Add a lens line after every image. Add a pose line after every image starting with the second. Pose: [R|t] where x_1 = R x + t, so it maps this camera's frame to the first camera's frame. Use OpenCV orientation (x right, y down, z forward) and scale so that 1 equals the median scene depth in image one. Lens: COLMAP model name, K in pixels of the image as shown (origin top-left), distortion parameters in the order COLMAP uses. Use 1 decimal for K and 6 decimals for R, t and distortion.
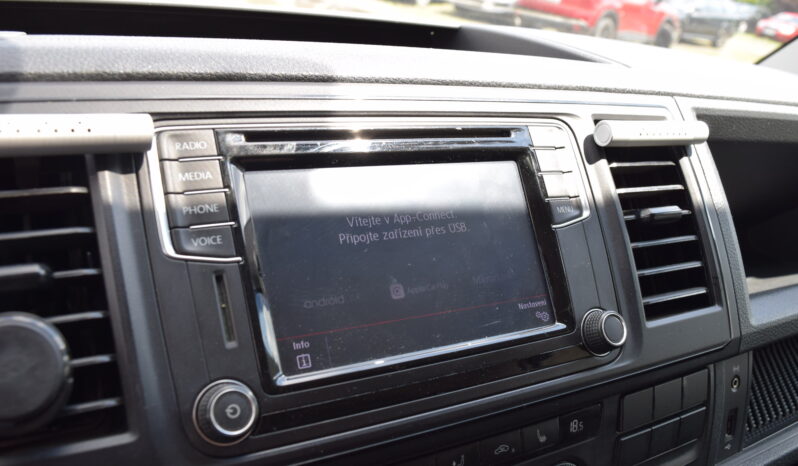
lens RADIAL K [[618.5, 0, 397.9], [0, 618.5, 235.2], [0, 0, 1]] dist [-0.062251, -0.019417]
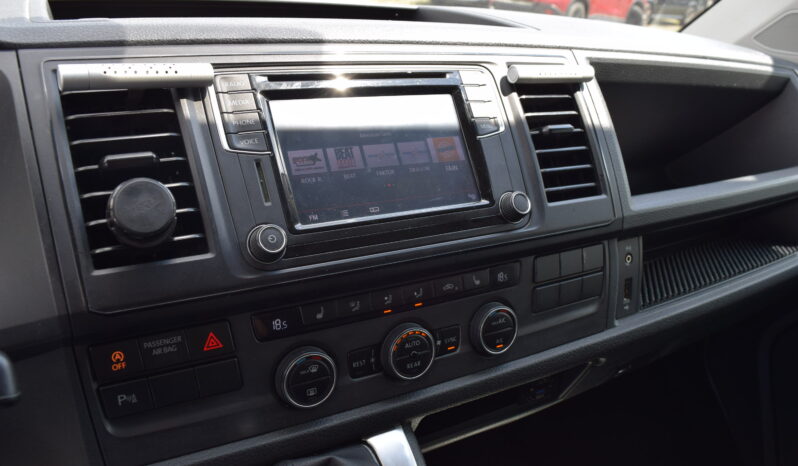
lens RADIAL K [[602.3, 0, 392.5], [0, 602.3, 231.2], [0, 0, 1]] dist [-0.073686, 0.018519]
pose [[0.998850, -0.046702, 0.010837, 0.025543], [0.046561, 0.998832, 0.012888, 0.189070], [-0.011427, -0.012368, 0.999858, -0.441431]]
